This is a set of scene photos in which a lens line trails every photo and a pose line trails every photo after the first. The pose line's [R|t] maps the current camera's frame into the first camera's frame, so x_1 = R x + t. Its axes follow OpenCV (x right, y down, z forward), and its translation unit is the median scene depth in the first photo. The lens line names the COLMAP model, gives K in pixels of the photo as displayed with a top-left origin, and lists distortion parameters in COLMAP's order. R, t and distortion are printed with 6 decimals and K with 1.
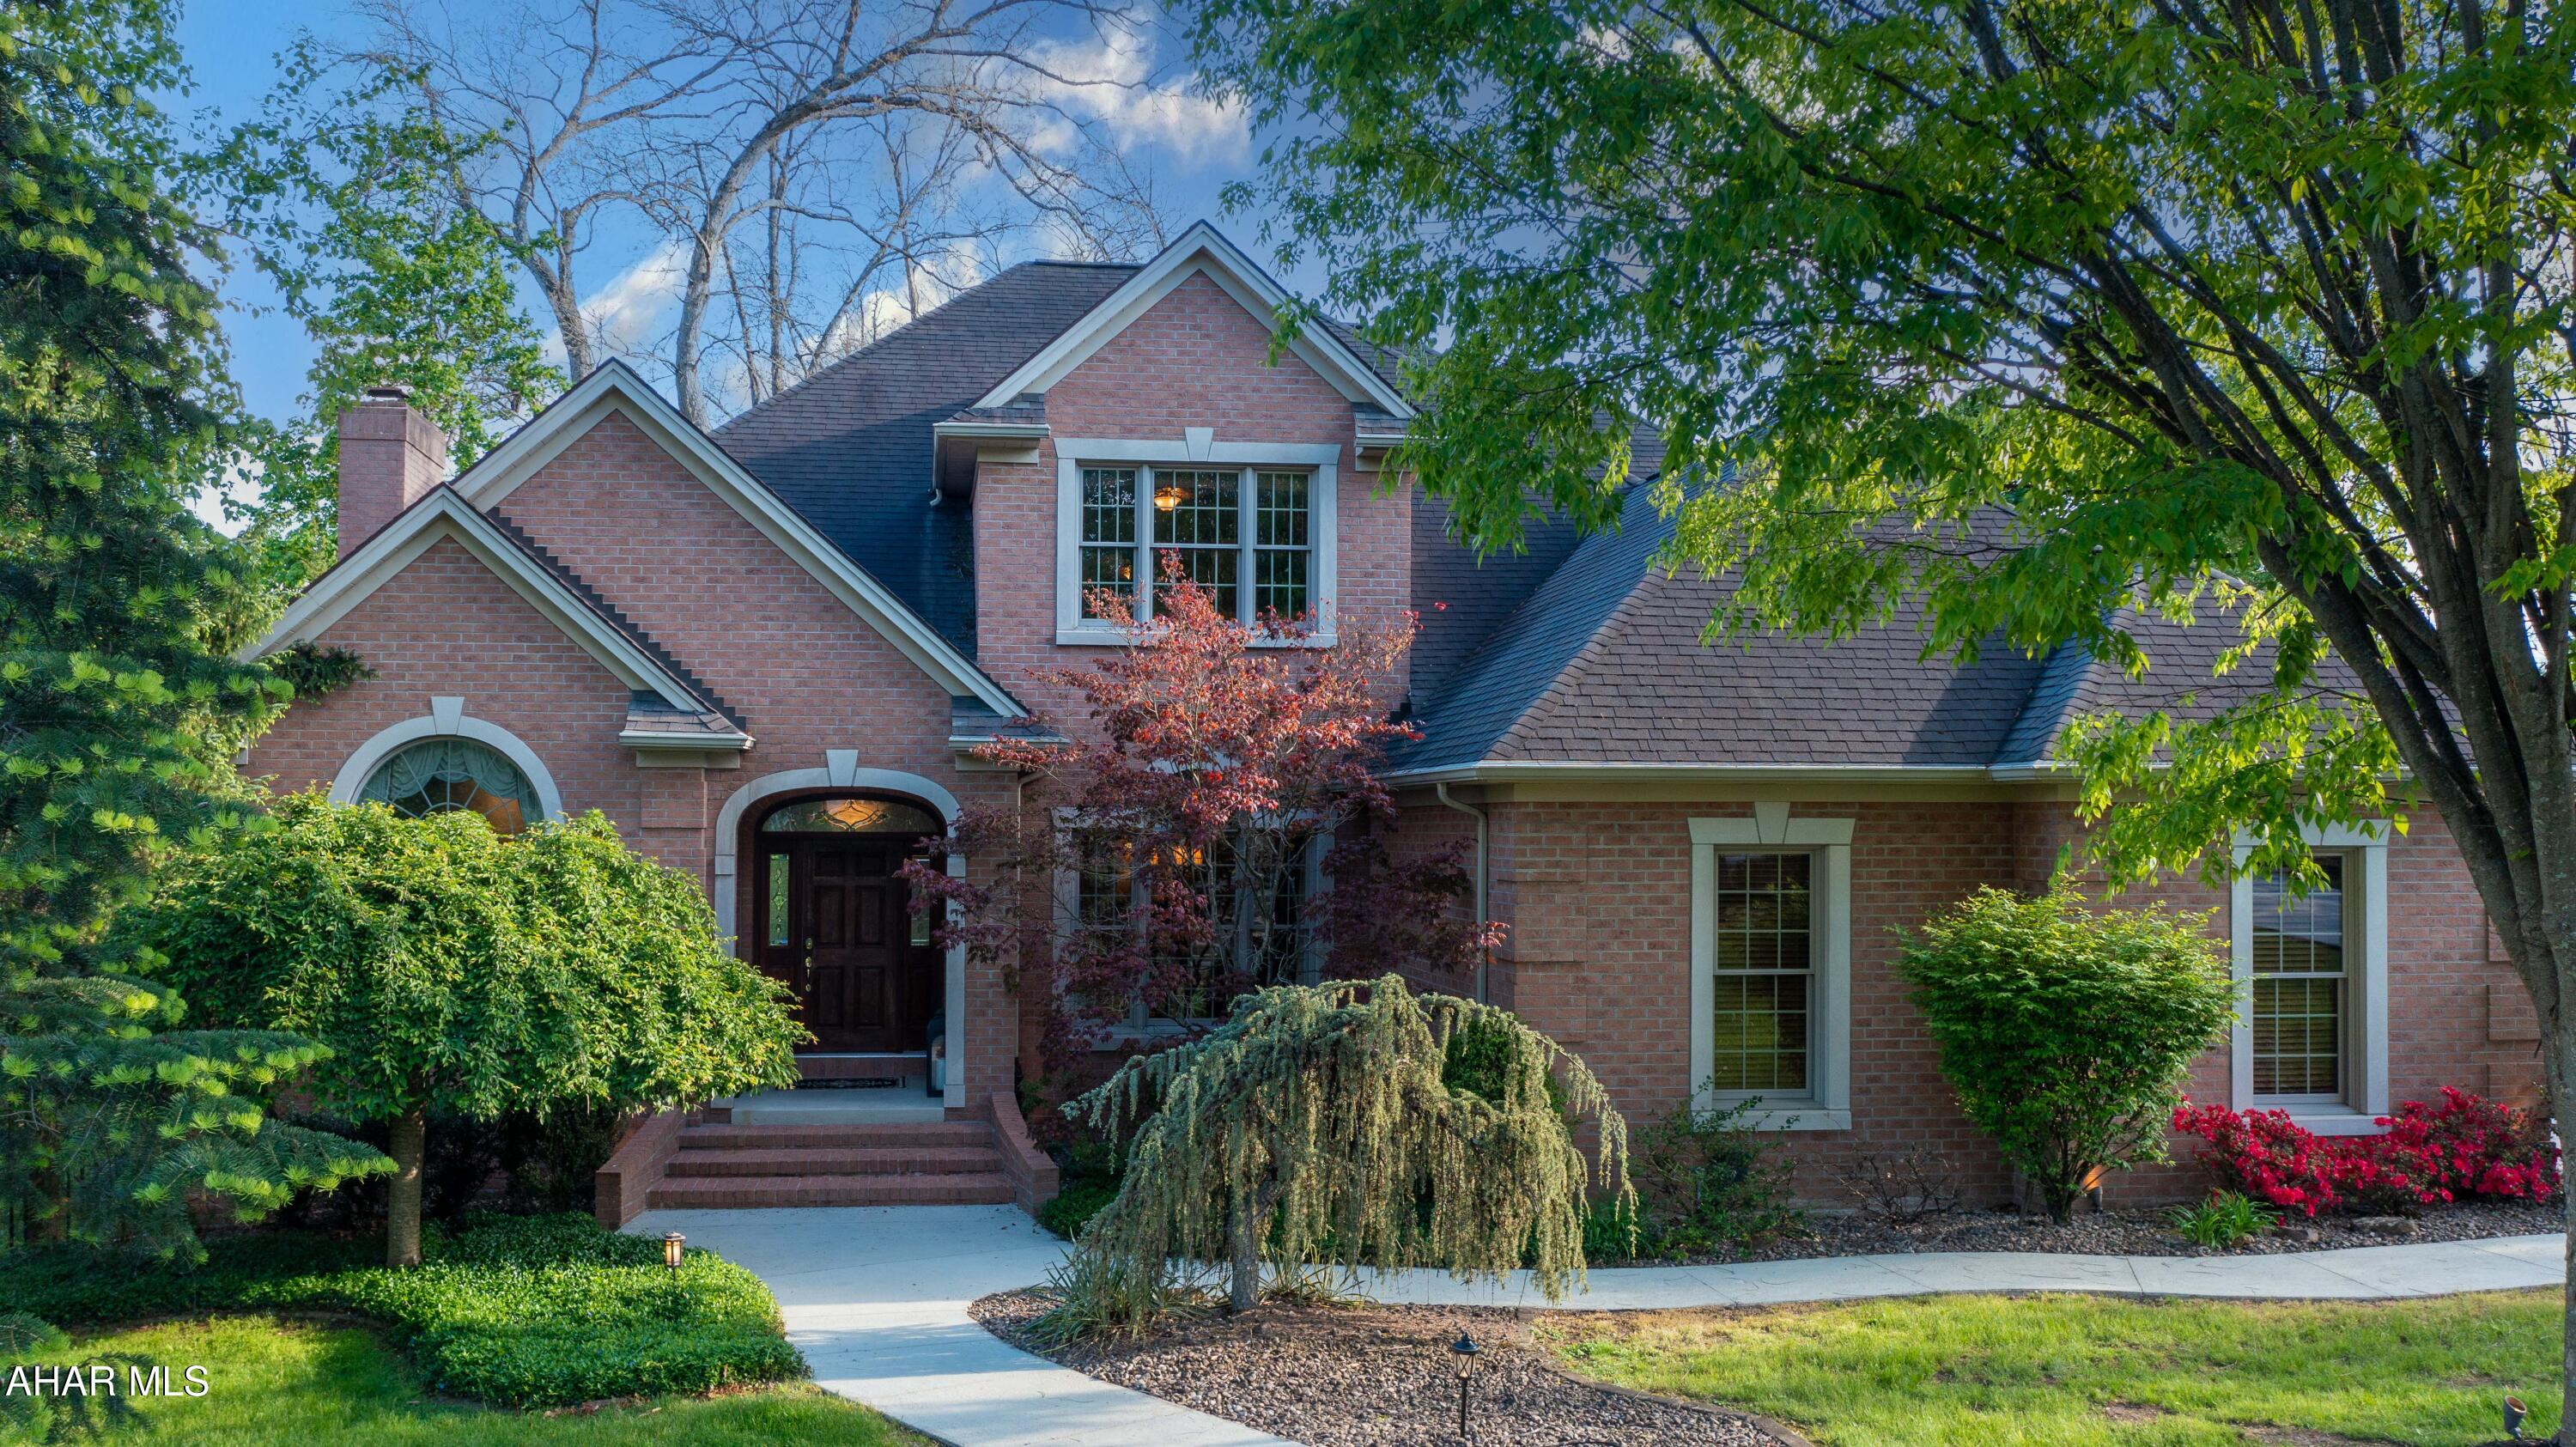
lens RADIAL K [[2066.2, 0, 1287.1], [0, 2066.2, 635.9], [0, 0, 1]] dist [-0.006201, -0.004972]
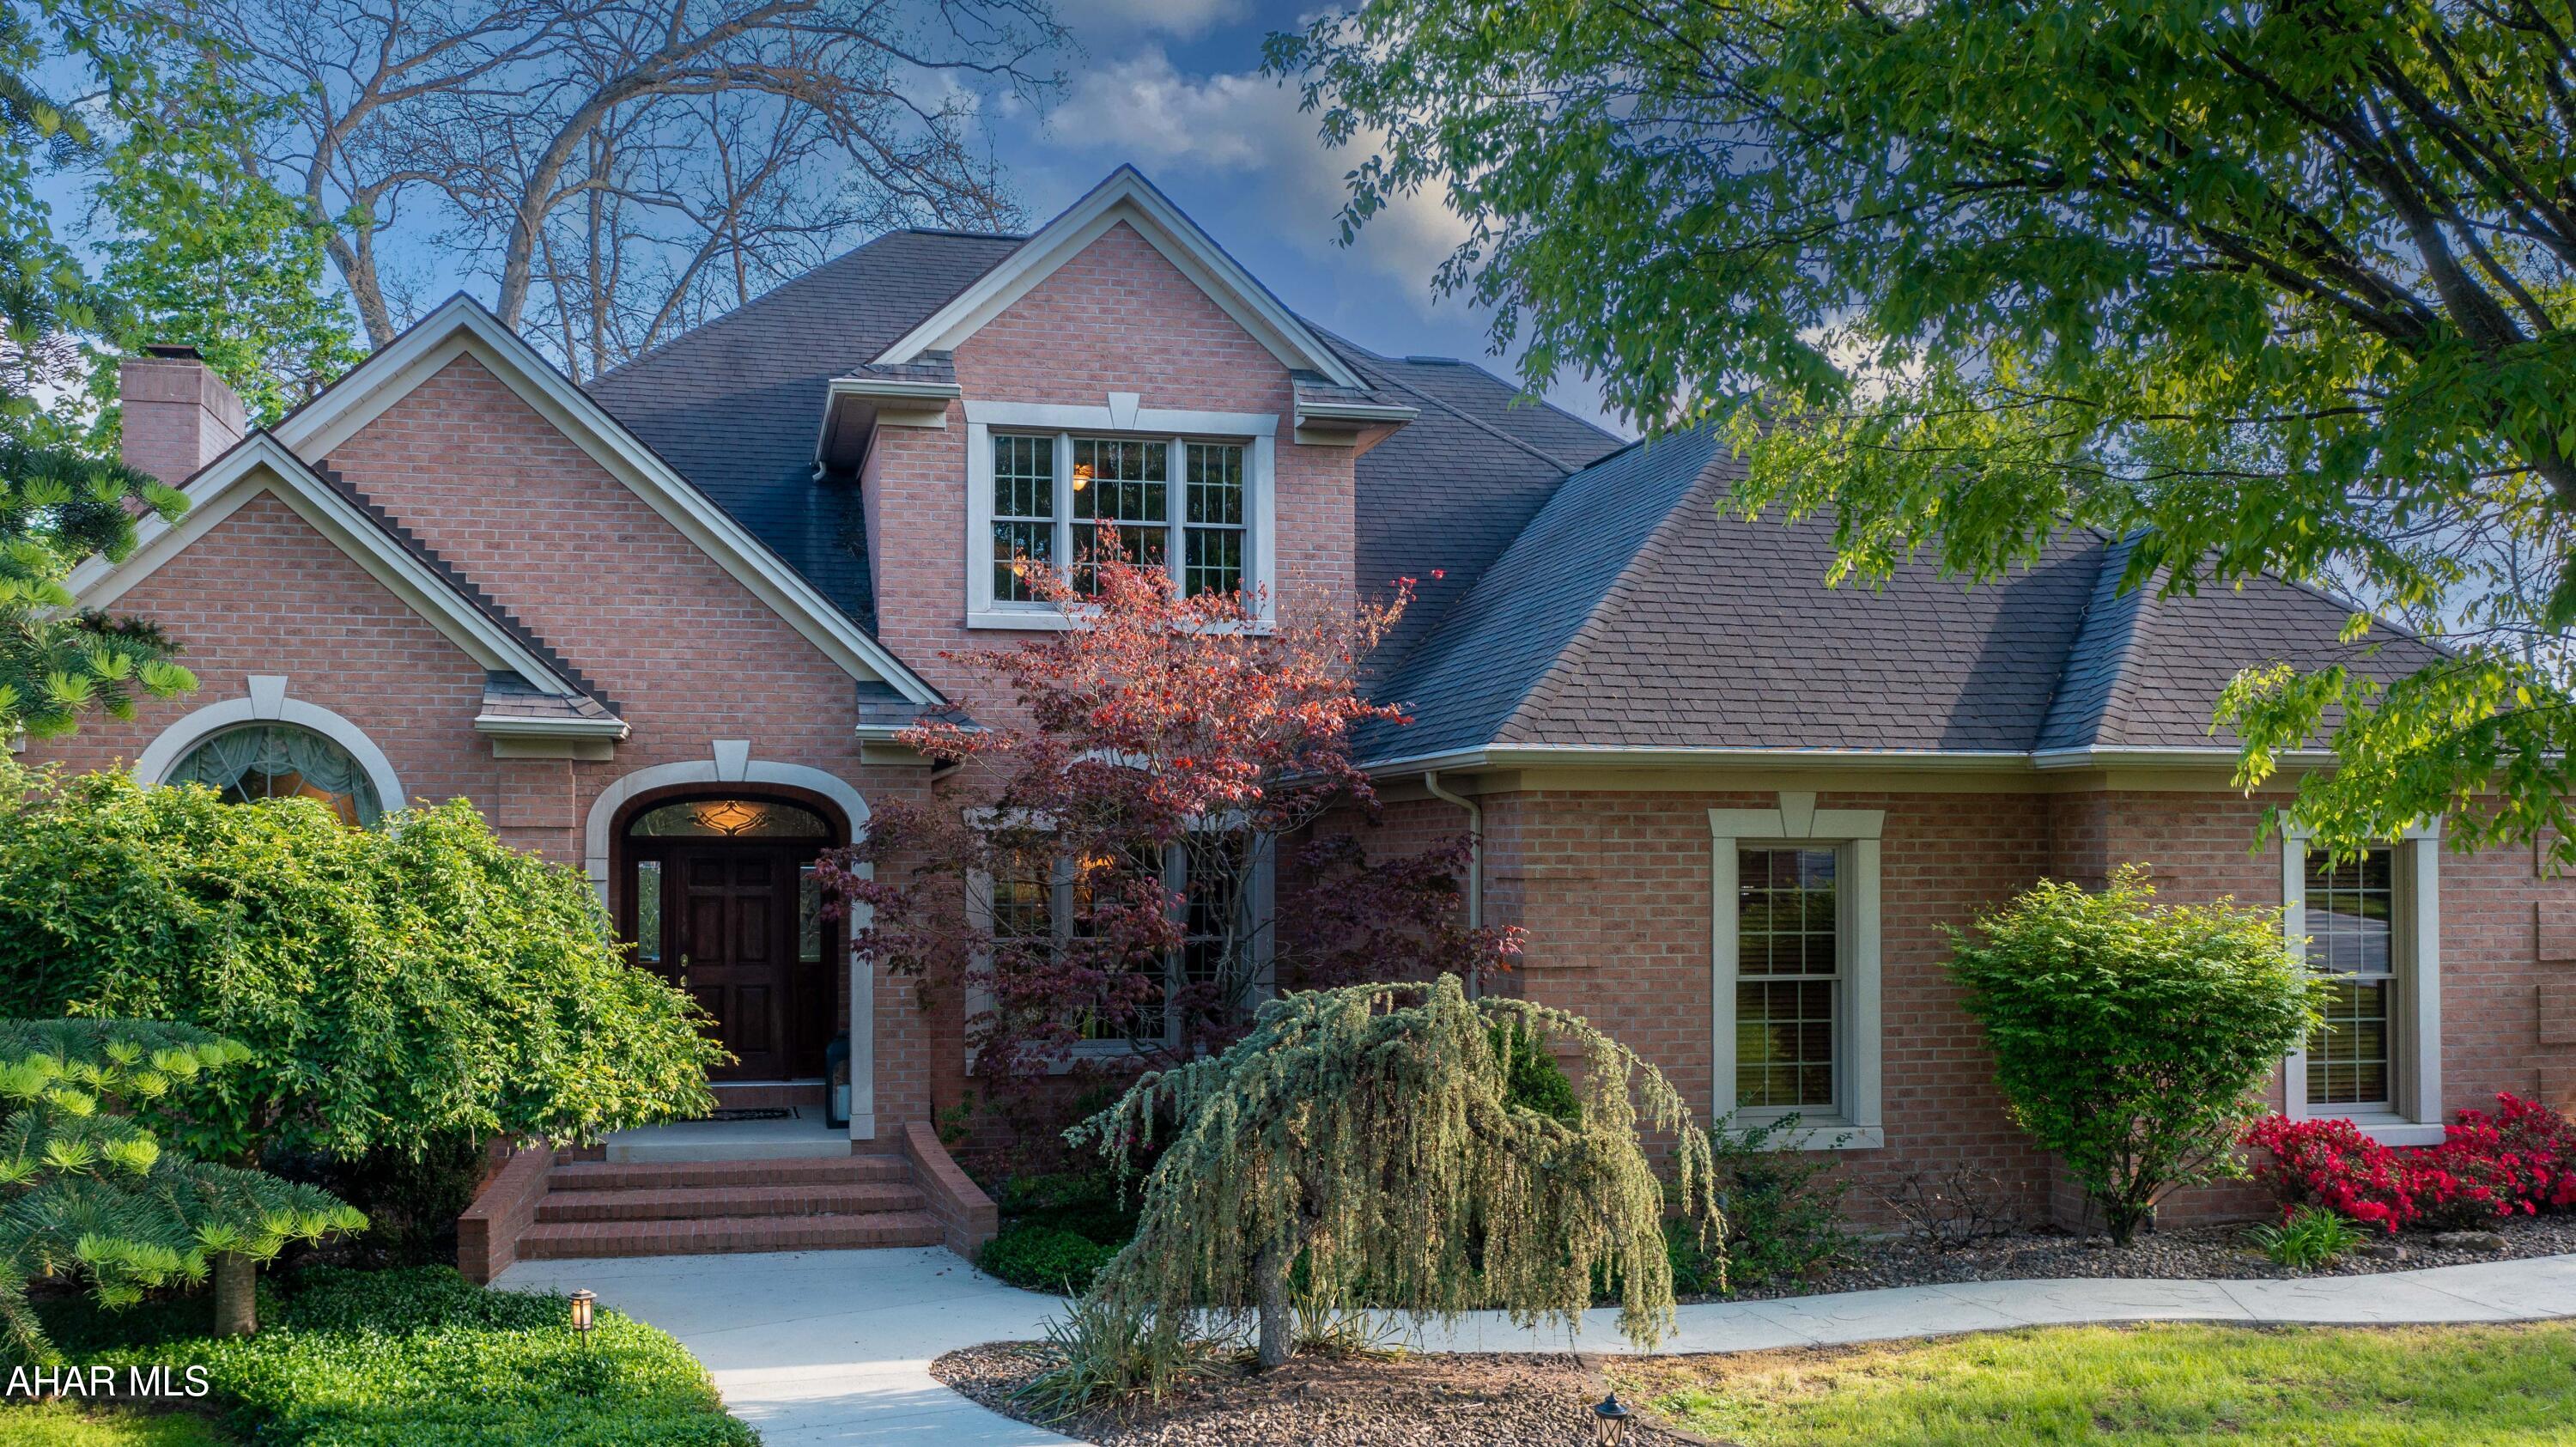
lens RADIAL K [[2038.2, 0, 1288.0], [0, 2038.2, 723.5], [0, 0, 1]] dist [-0.008935, 0.000571]
pose [[0.994882, 0.006157, 0.100857, -0.084294], [-0.008457, 0.999714, 0.022389, 0.033783], [-0.100690, -0.023128, 0.994649, 0.135629]]
